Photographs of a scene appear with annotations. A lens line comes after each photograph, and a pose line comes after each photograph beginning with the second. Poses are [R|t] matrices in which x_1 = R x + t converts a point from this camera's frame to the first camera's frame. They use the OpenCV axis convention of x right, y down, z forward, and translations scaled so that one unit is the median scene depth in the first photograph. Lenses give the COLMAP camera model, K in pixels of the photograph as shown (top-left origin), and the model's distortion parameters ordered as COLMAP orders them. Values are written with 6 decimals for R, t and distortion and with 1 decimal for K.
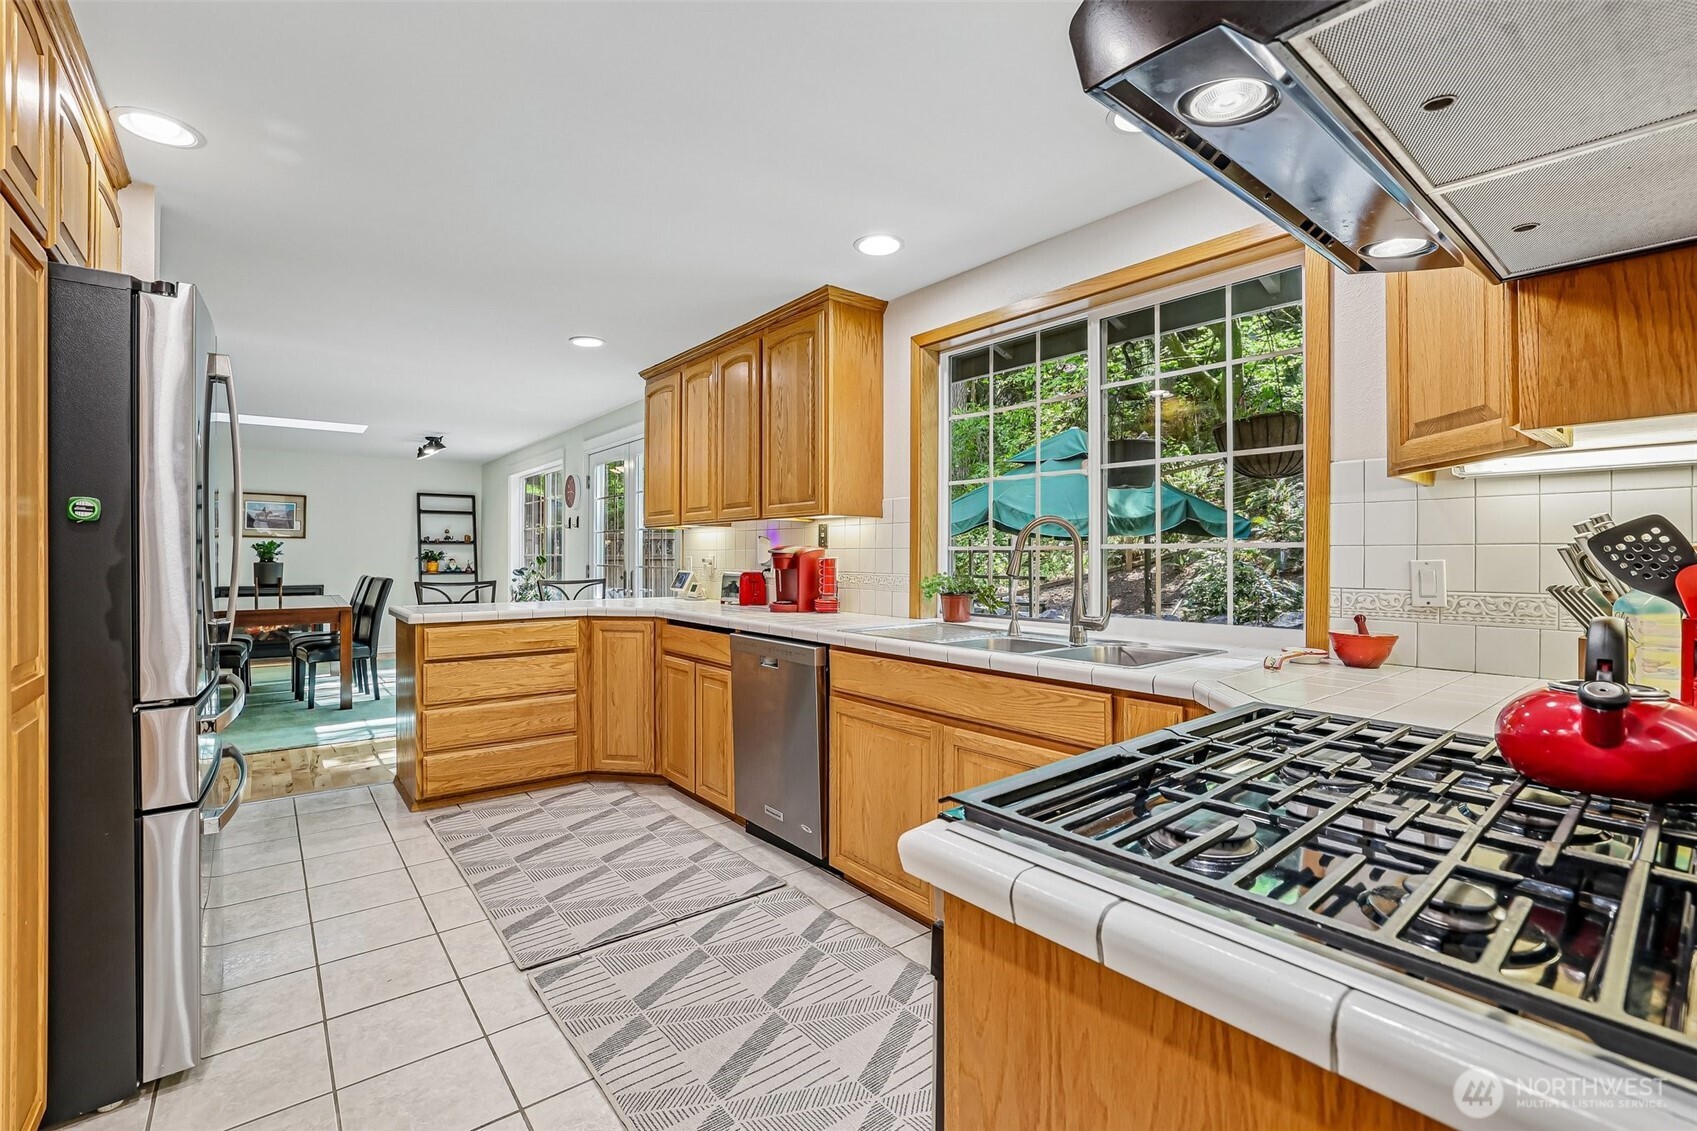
lens RADIAL K [[705.1, 0, 848.6], [0, 705.1, 559.0], [0, 0, 1]] dist [-0.034016, 0.008655]
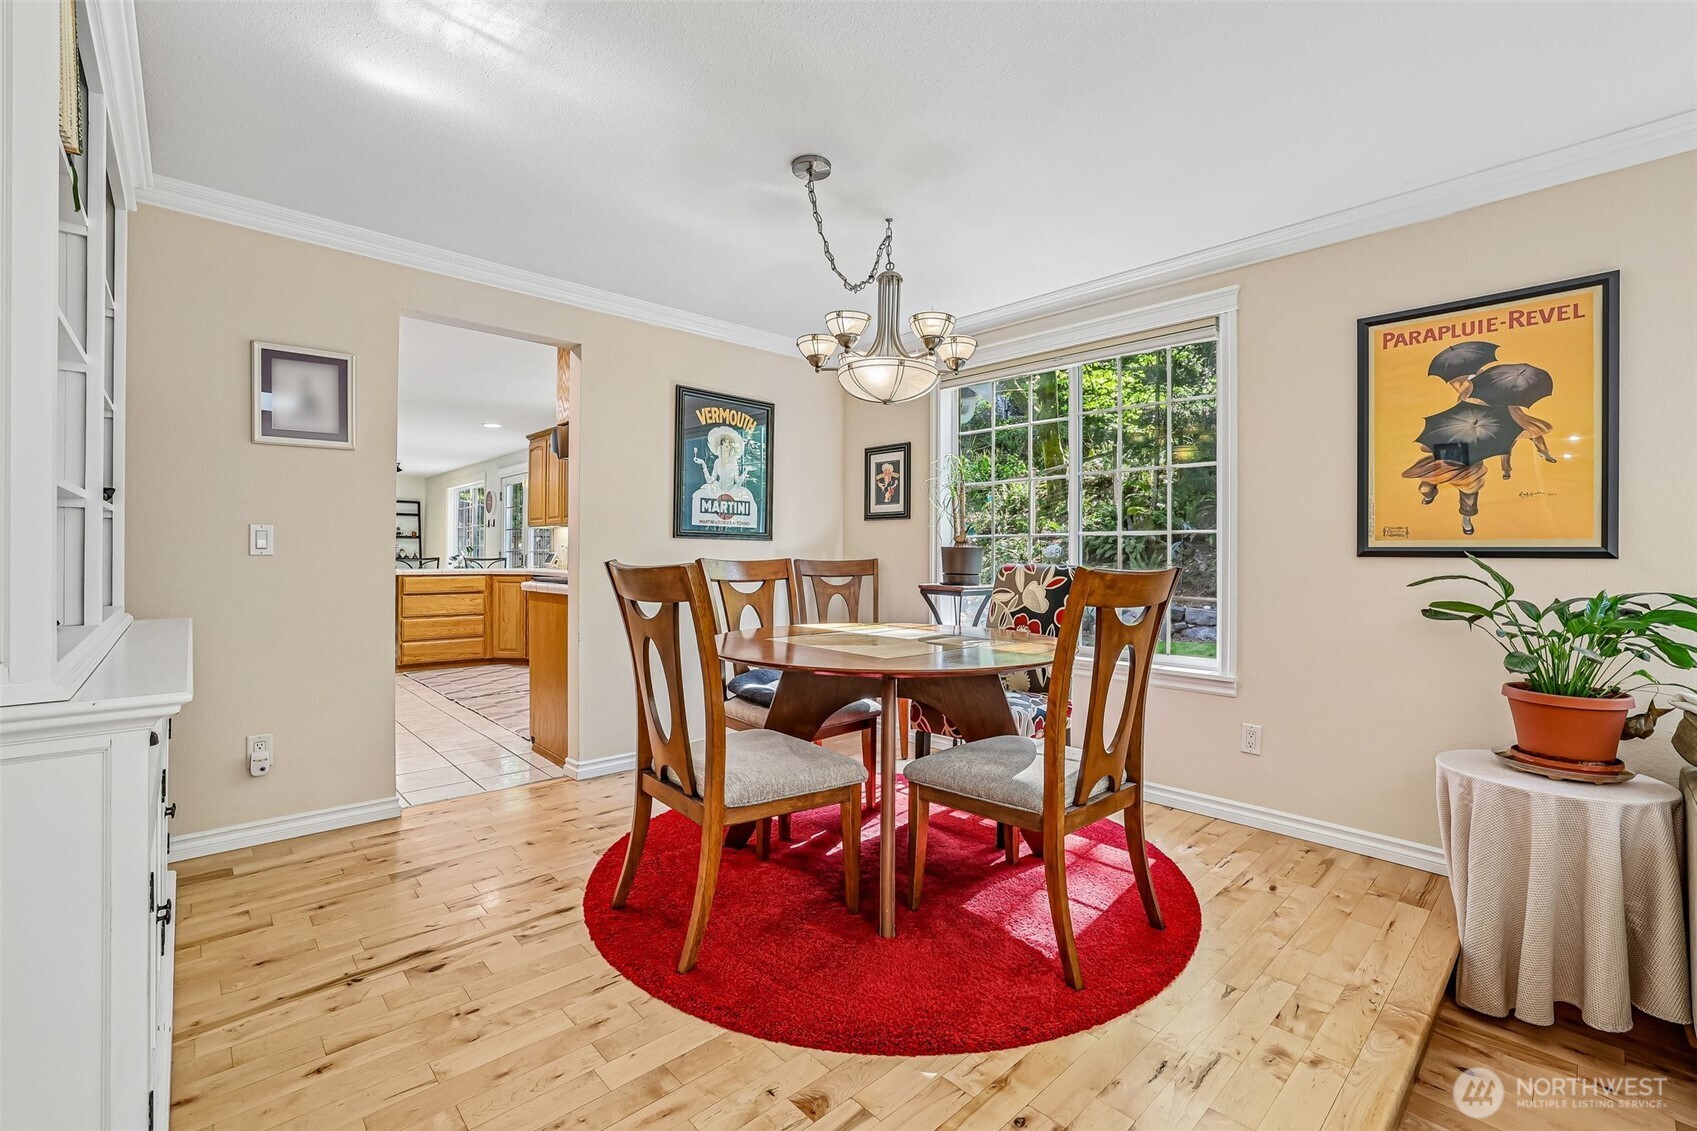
lens RADIAL K [[705.1, 0, 837.6], [0, 705.1, 557.7], [0, 0, 1]] dist [-0.034016, 0.008655]
pose [[0.998057, 0.003452, 0.062217, 0.436727], [-0.003374, 0.999993, -0.001350, 0.036233], [-0.062222, 0.001137, 0.998062, -0.921455]]
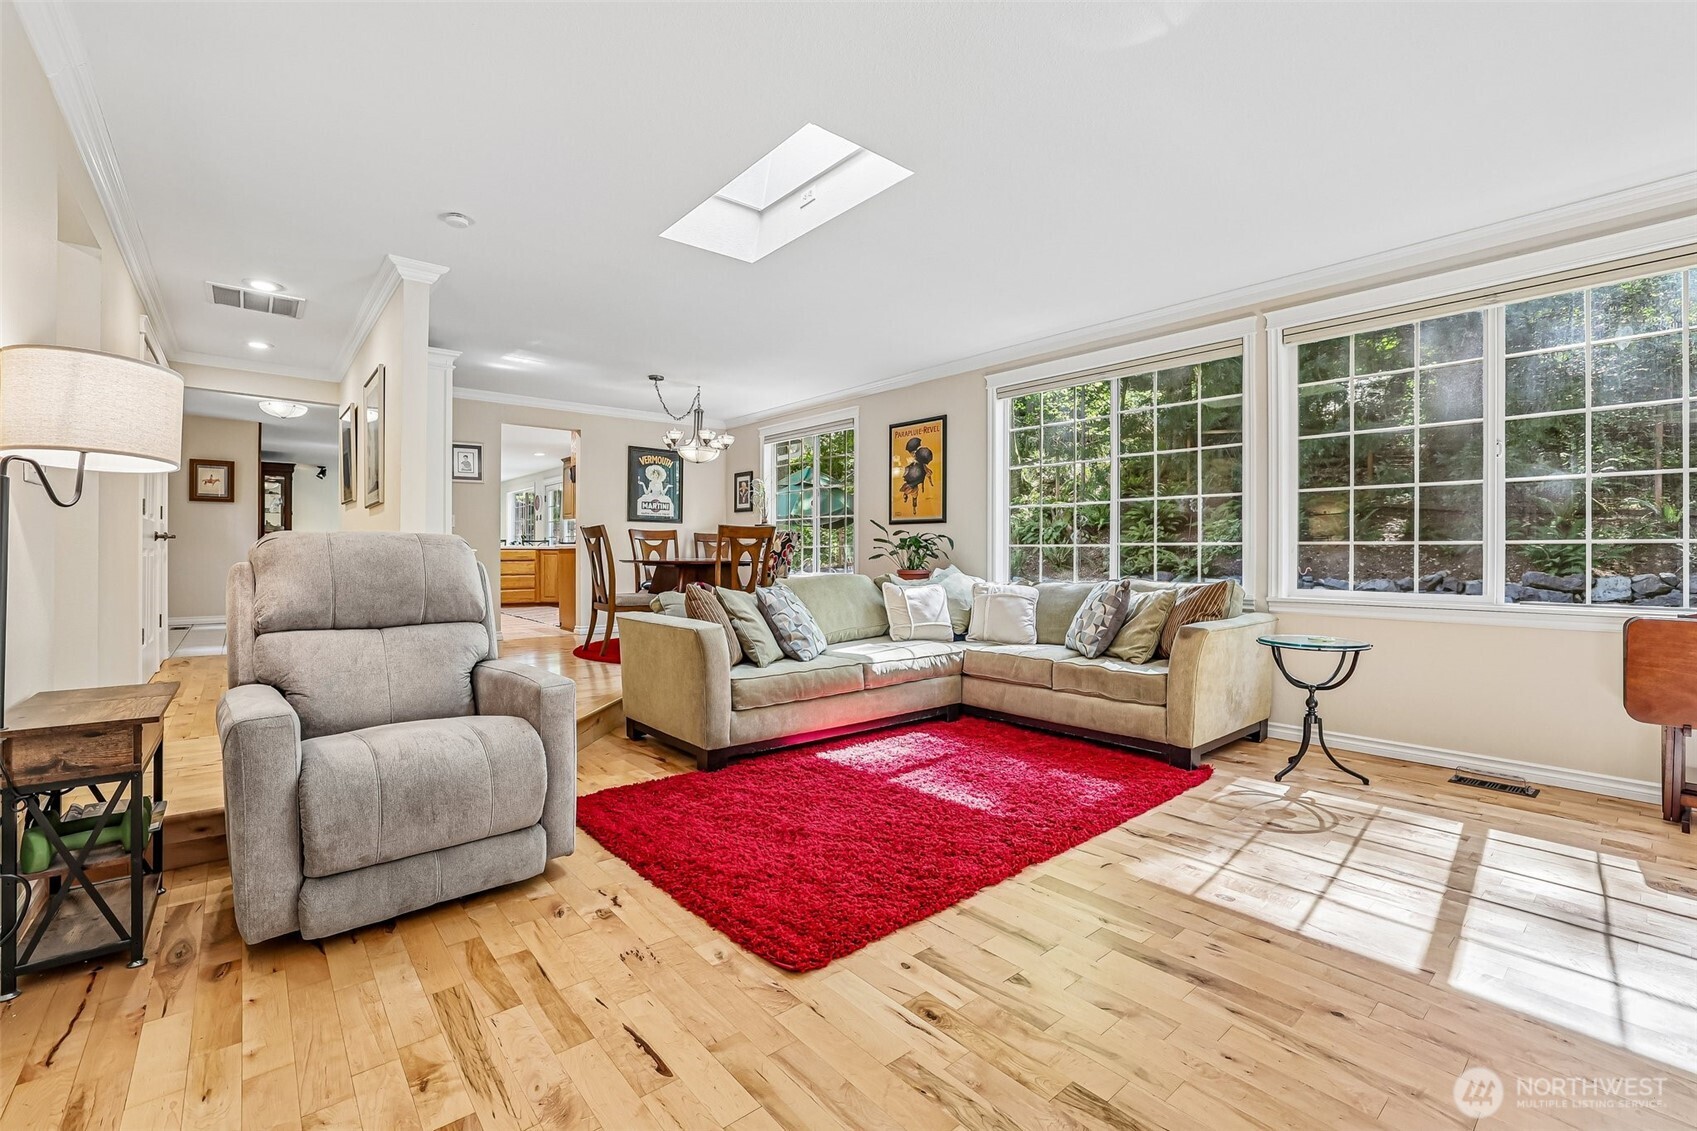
lens RADIAL K [[705.1, 0, 832.3], [0, 705.1, 561.4], [0, 0, 1]] dist [-0.034016, 0.008655]
pose [[0.999999, 0.001363, -0.000265, 0.868821], [-0.001361, 0.999975, 0.006977, 0.110477], [0.000275, -0.006977, 0.999976, -1.963223]]
